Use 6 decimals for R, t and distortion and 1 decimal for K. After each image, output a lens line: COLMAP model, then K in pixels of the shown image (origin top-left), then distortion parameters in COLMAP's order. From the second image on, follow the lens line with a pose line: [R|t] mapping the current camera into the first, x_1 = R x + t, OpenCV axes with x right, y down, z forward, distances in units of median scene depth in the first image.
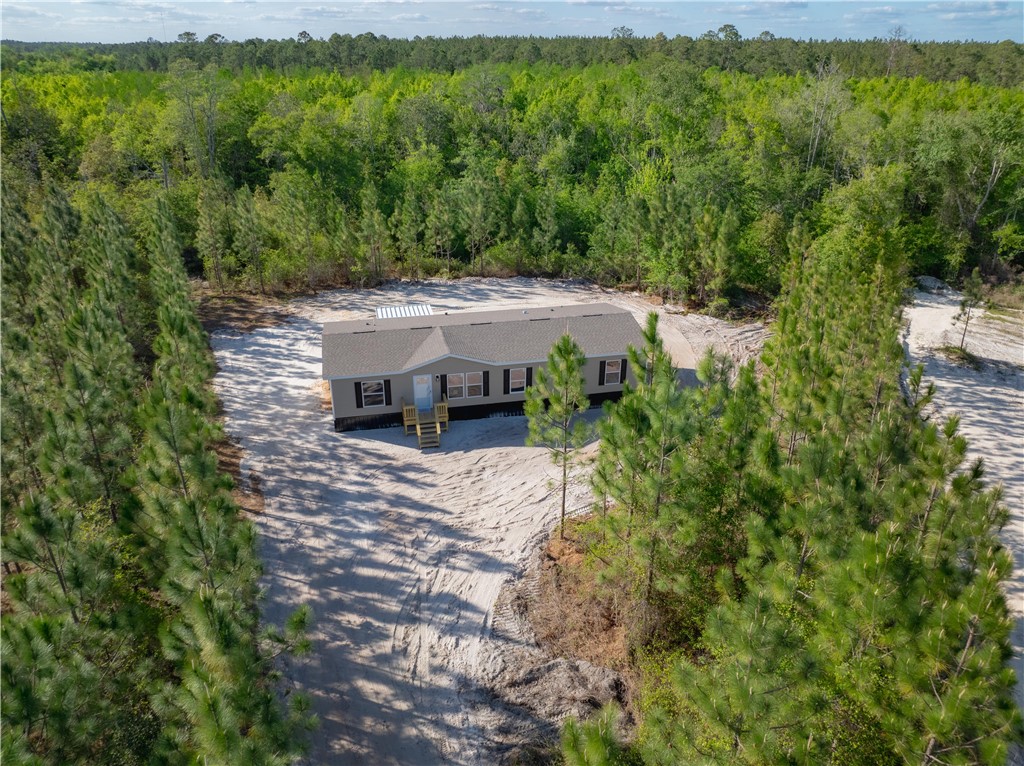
lens RADIAL K [[726.4, 0, 510.8], [0, 726.4, 382.6], [0, 0, 1]] dist [-0.051651, 0.022476]
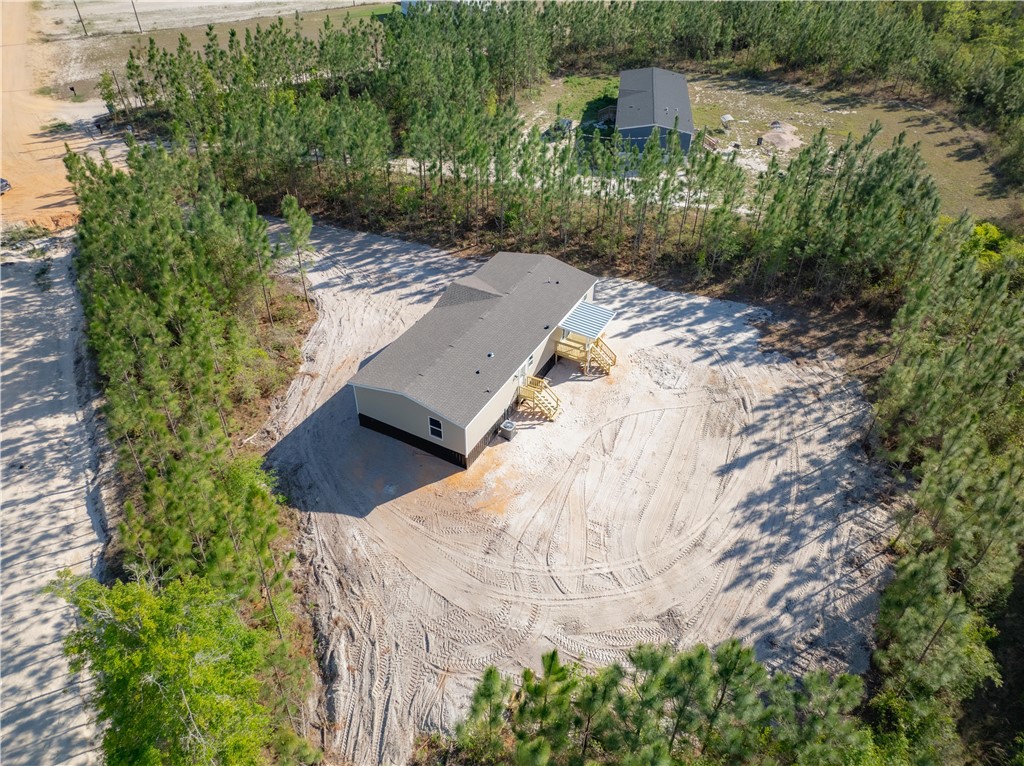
lens RADIAL K [[726.4, 0, 505.0], [0, 726.4, 356.7], [0, 0, 1]] dist [-0.051651, 0.022476]
pose [[-0.663186, 0.443751, -0.602718, 0.428414], [-0.324131, 0.555571, 0.765689, -0.609910], [0.674628, 0.703154, -0.224613, 0.880831]]
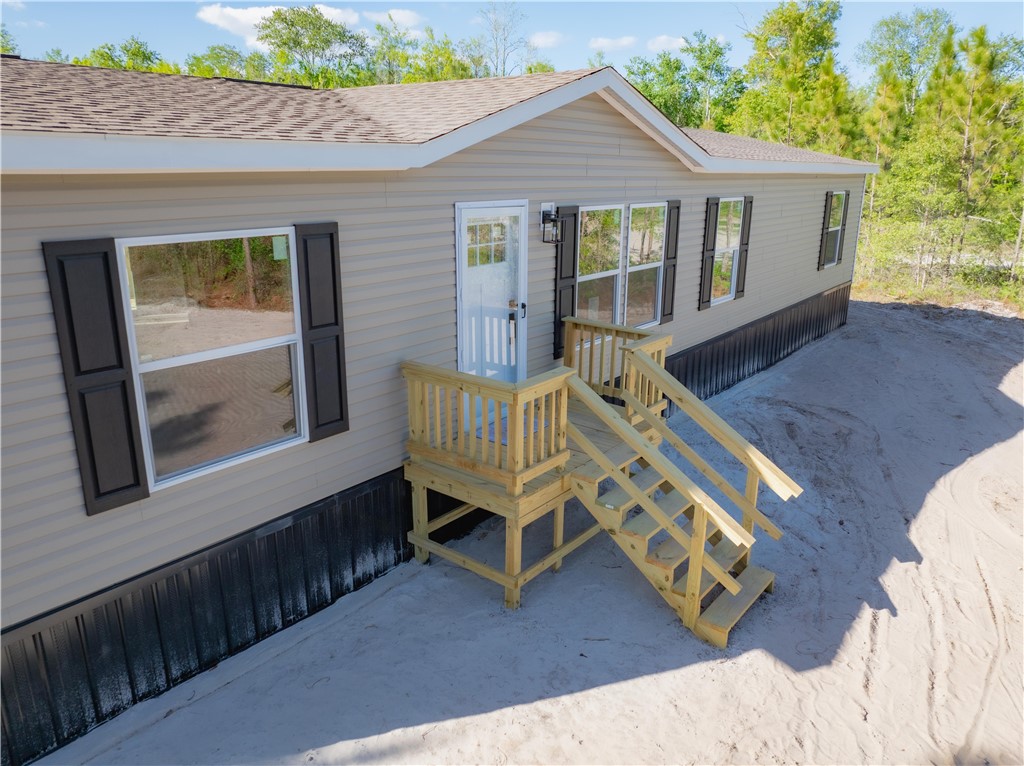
lens RADIAL K [[726.4, 0, 509.8], [0, 726.4, 381.4], [0, 0, 1]] dist [-0.051651, 0.022476]
pose [[0.779870, -0.176999, 0.600395, -0.137418], [0.265299, 0.962239, -0.060932, 0.023869], [-0.566938, 0.206803, 0.797379, 0.539478]]
